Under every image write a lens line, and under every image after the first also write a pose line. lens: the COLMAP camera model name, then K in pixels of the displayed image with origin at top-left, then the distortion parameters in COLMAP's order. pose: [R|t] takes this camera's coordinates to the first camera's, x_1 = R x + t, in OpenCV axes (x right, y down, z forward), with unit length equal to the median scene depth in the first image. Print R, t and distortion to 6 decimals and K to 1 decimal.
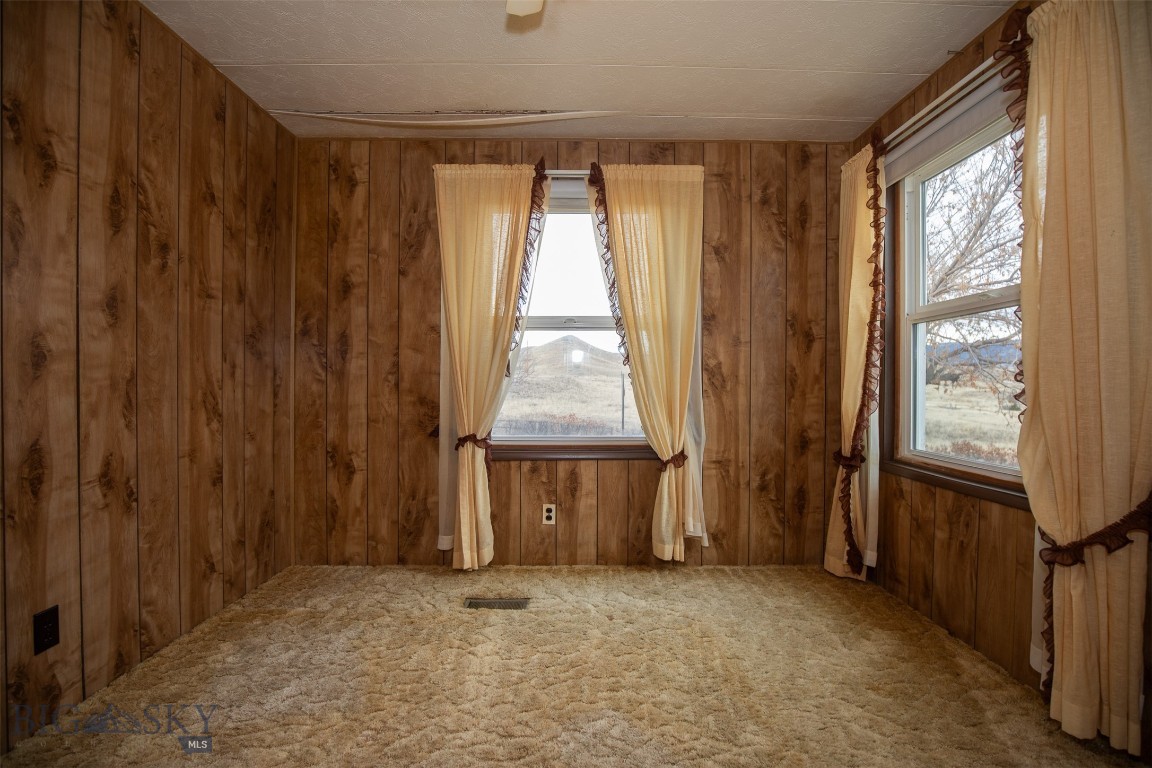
lens RADIAL K [[537.8, 0, 576.0], [0, 537.8, 384.0], [0, 0, 1]] dist [-0.002067, -0.000047]
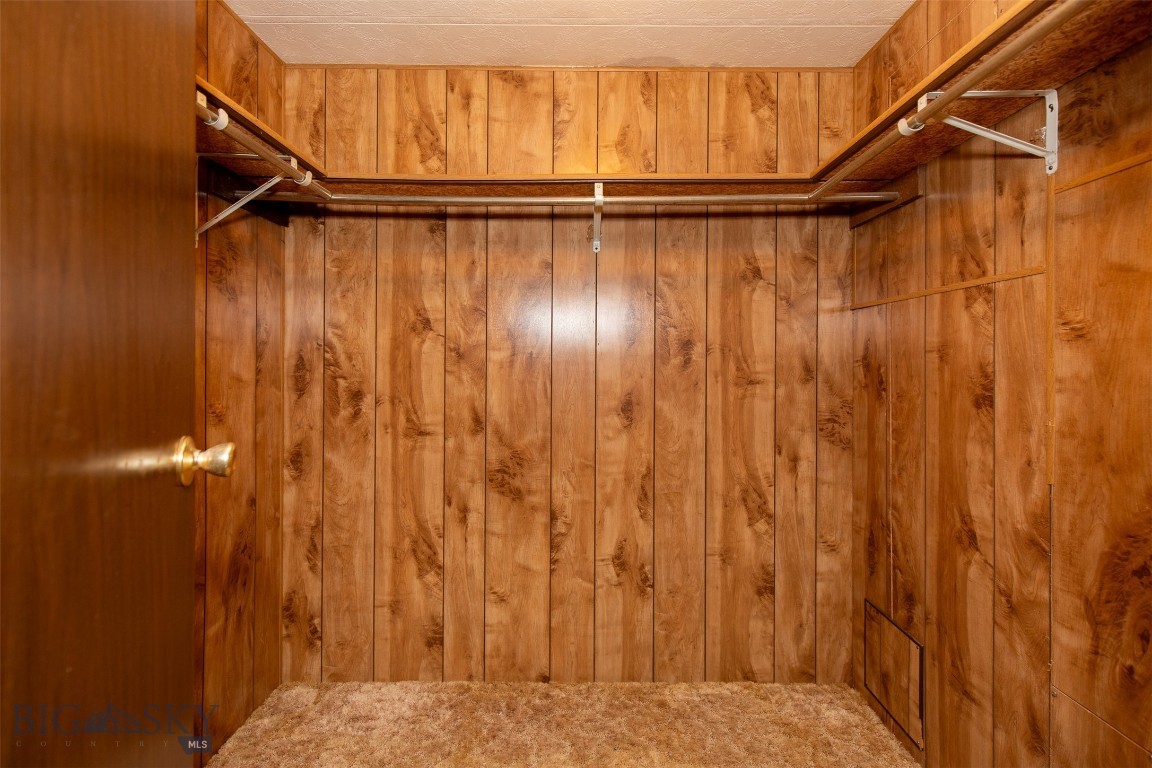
lens RADIAL K [[405.0, 0, 576.0], [0, 405.0, 406.9], [0, 0, 1]] dist [0.008615, -0.000001]
pose [[-0.003851, -0.000949, -0.999992, -0.002311], [-0.010140, 0.999948, -0.000910, -0.103347], [0.999941, 0.010136, -0.003860, 0.619402]]
